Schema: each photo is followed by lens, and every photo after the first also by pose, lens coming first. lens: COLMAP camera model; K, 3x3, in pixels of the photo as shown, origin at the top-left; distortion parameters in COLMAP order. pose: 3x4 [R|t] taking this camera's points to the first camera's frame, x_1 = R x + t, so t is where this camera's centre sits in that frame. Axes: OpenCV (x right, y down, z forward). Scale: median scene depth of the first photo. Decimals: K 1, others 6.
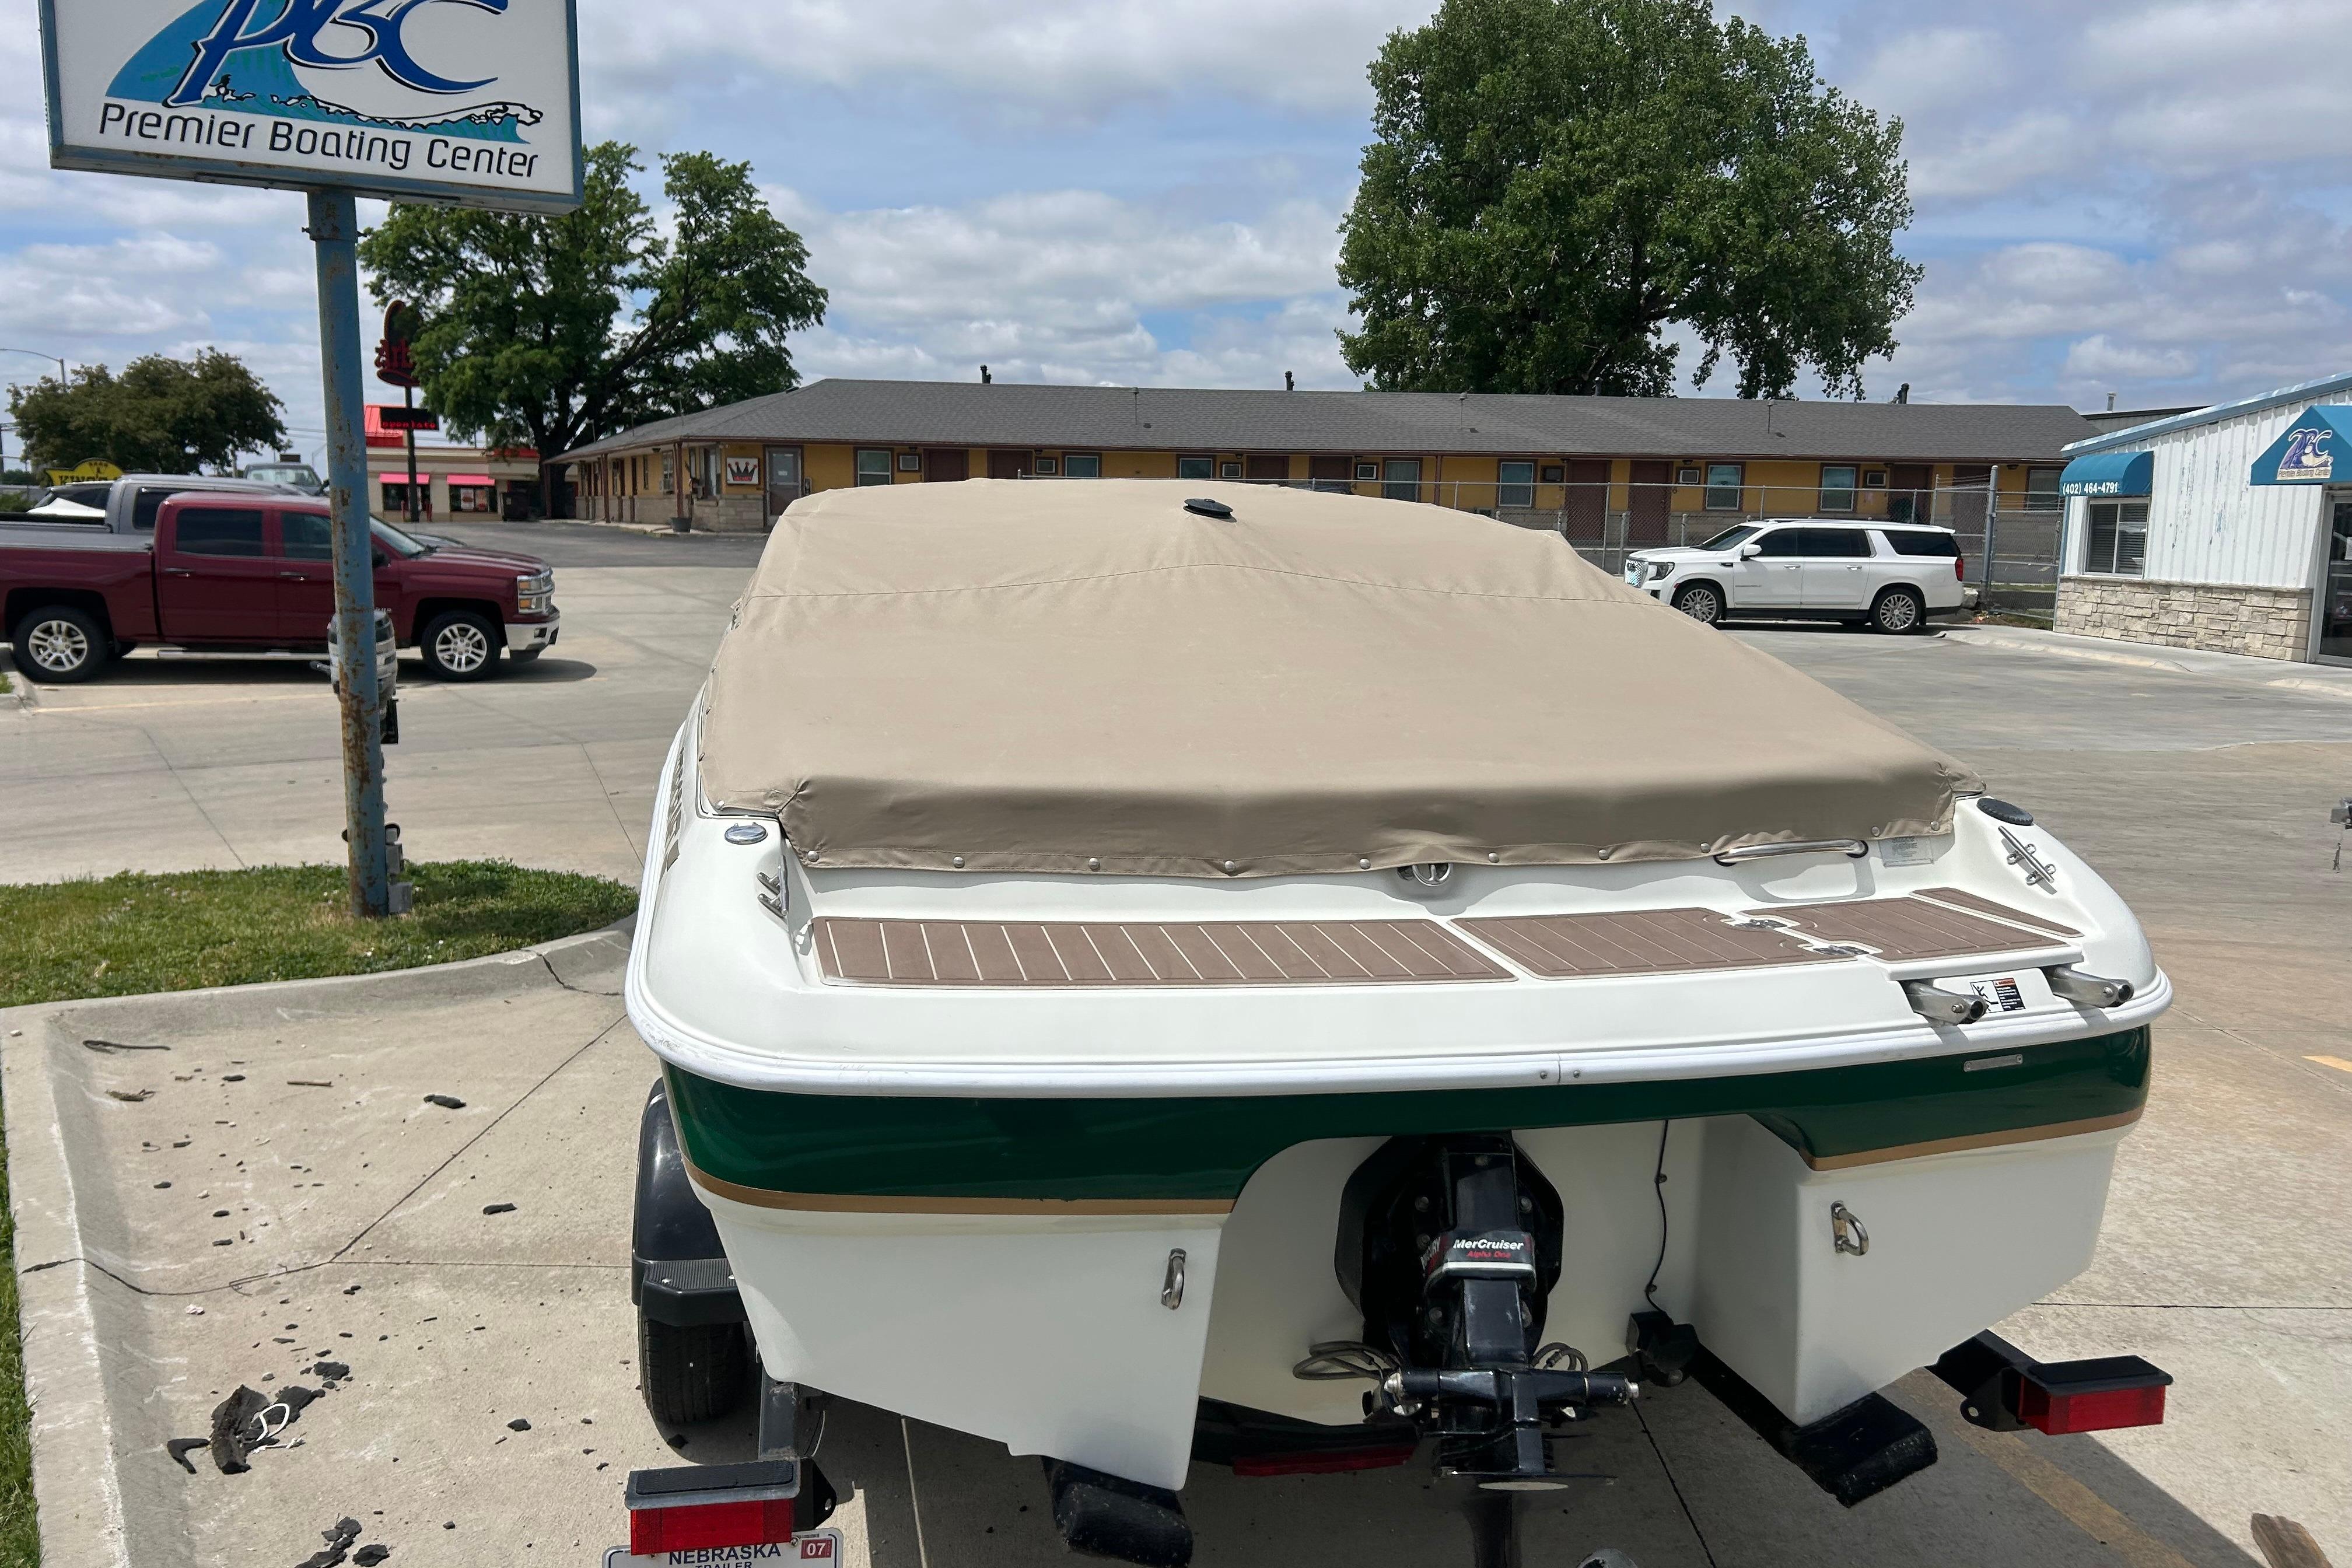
lens RADIAL K [[1765.7, 0, 1174.4], [0, 1765.7, 825.5], [0, 0, 1]] dist [0.035494, -0.039829]
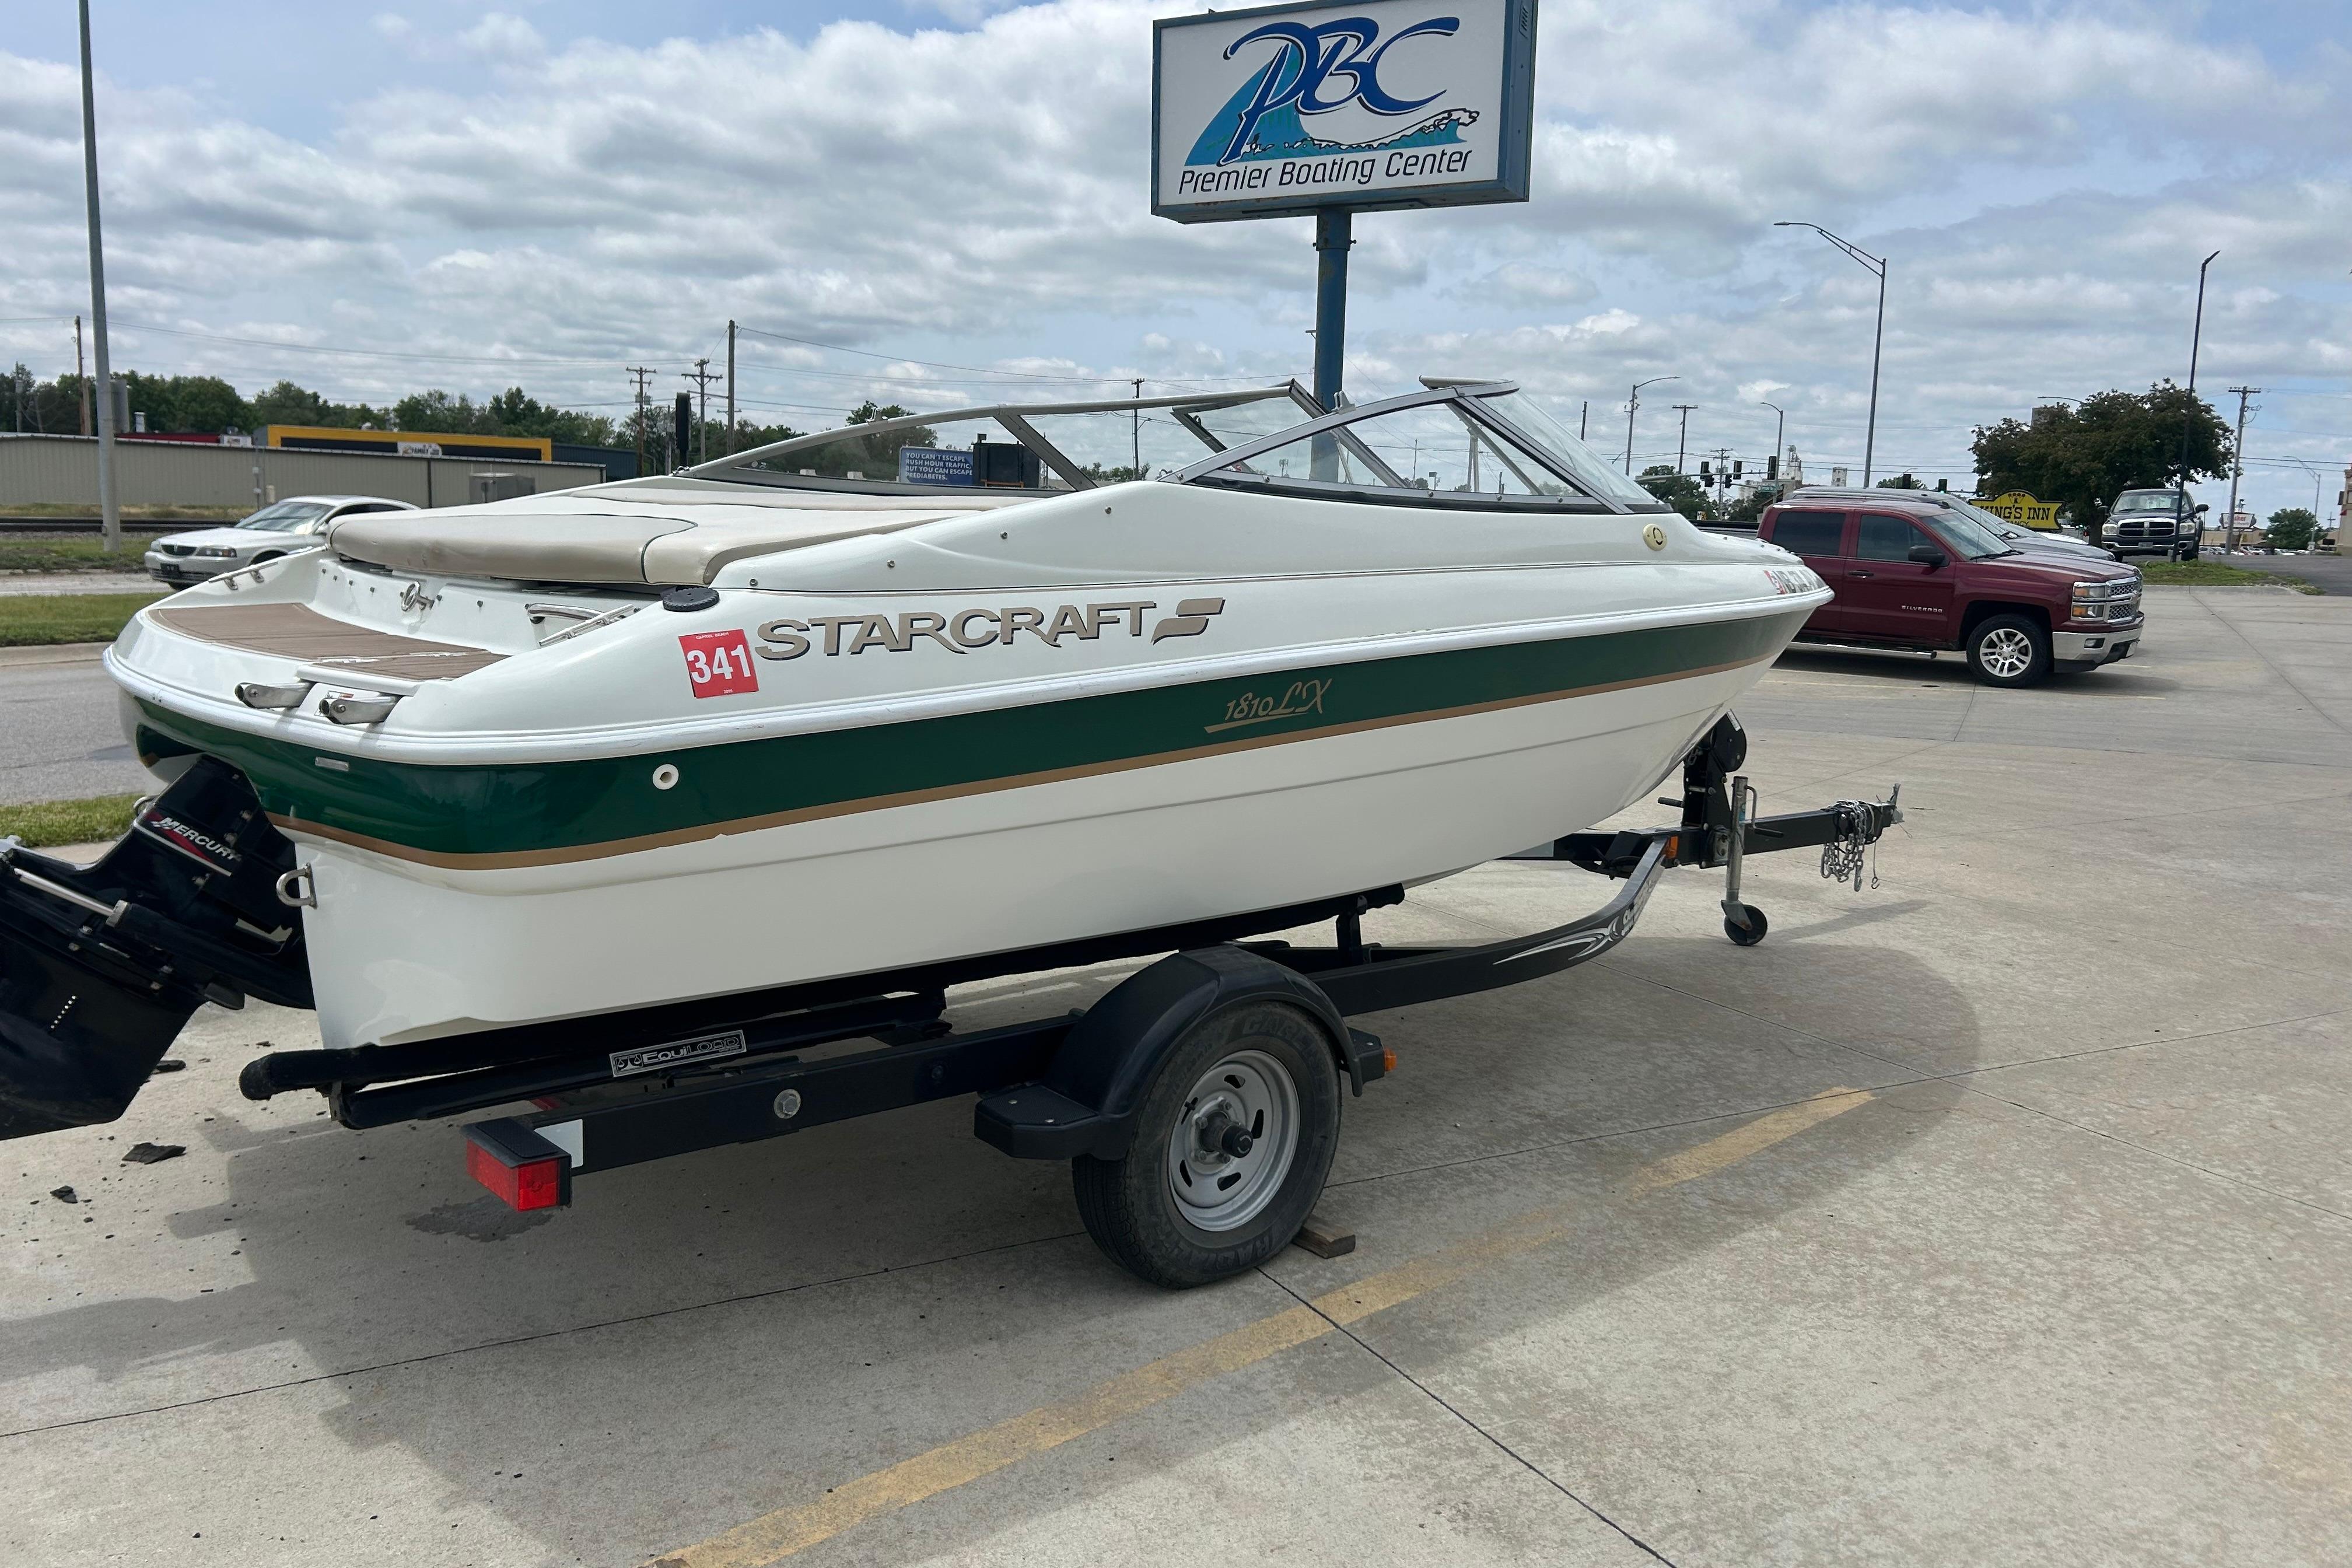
lens RADIAL K [[1764.2, 0, 1168.8], [0, 1764.2, 788.6], [0, 0, 1]] dist [0.046847, -0.046896]
pose [[0.504384, 0.130537, -0.853556, 0.132657], [-0.167253, 0.984556, 0.051737, 0.000080], [0.847127, 0.116664, 0.518426, 0.067488]]
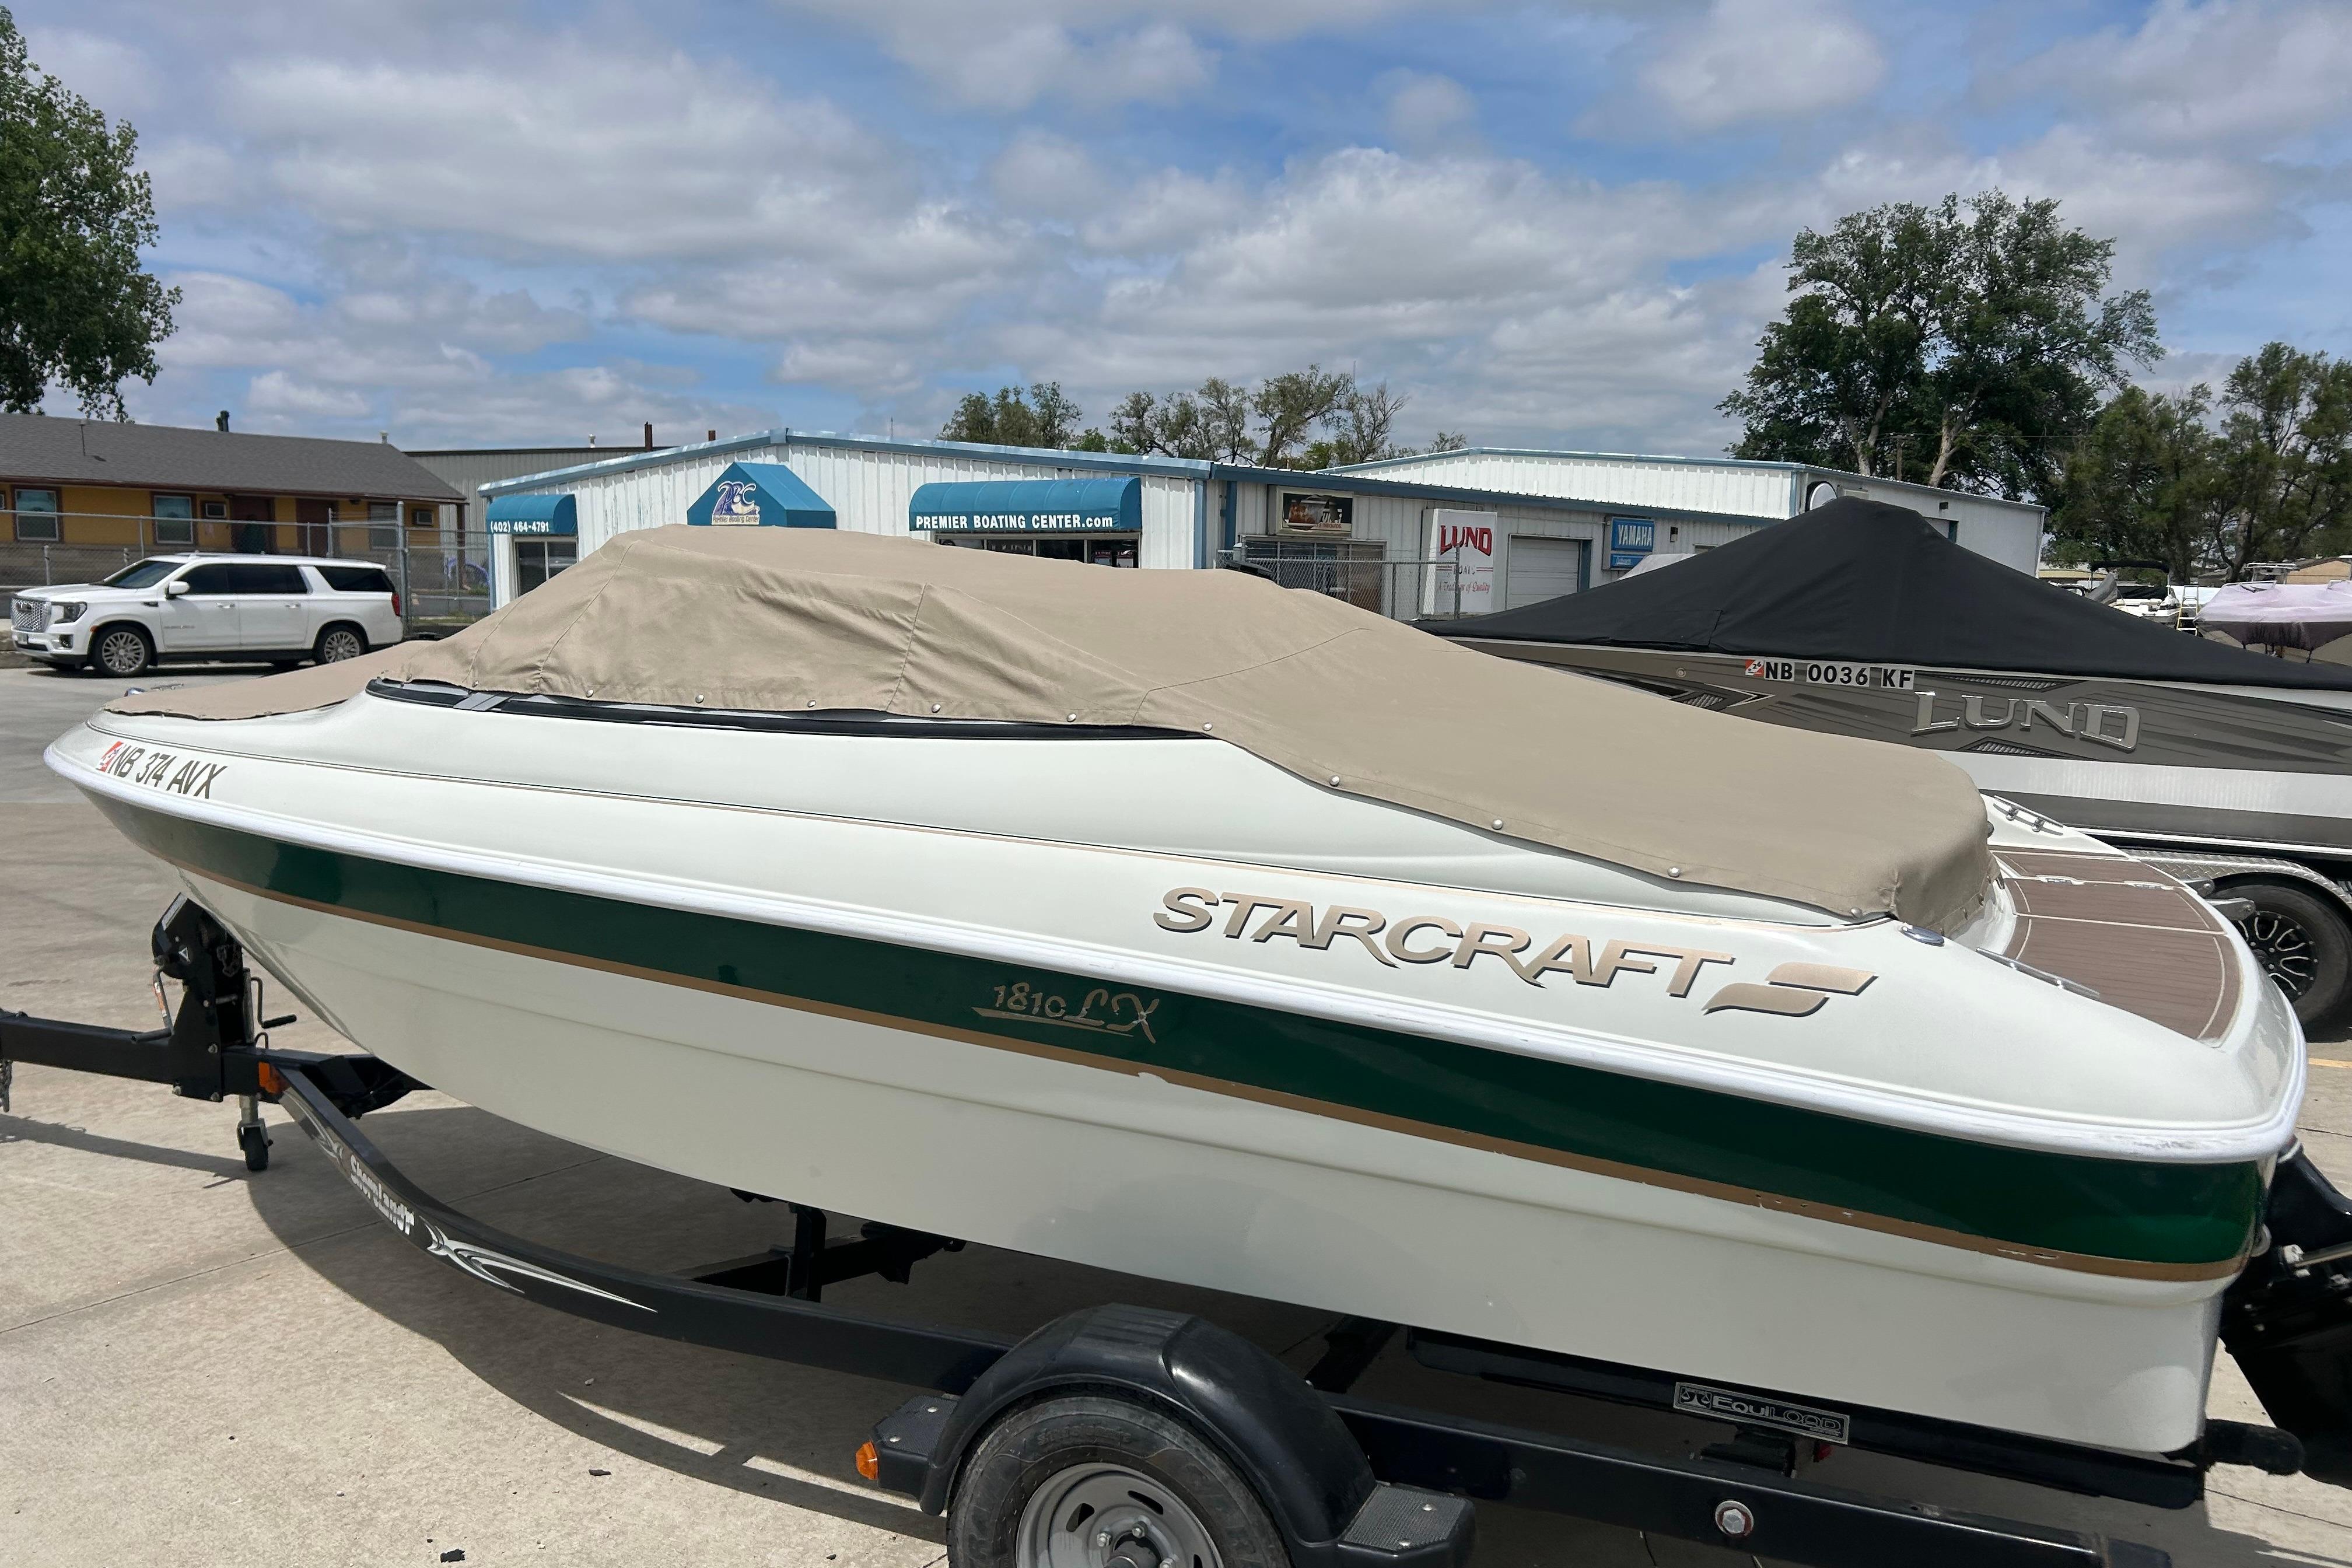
lens RADIAL K [[1736.9, 0, 1182.2], [0, 1736.9, 791.0], [0, 0, 1]] dist [0.069471, -0.047058]
pose [[0.590441, -0.108046, 0.799816, -0.102854], [0.136342, 0.990109, 0.033102, -0.012950], [-0.795481, 0.089503, 0.599332, 0.063708]]
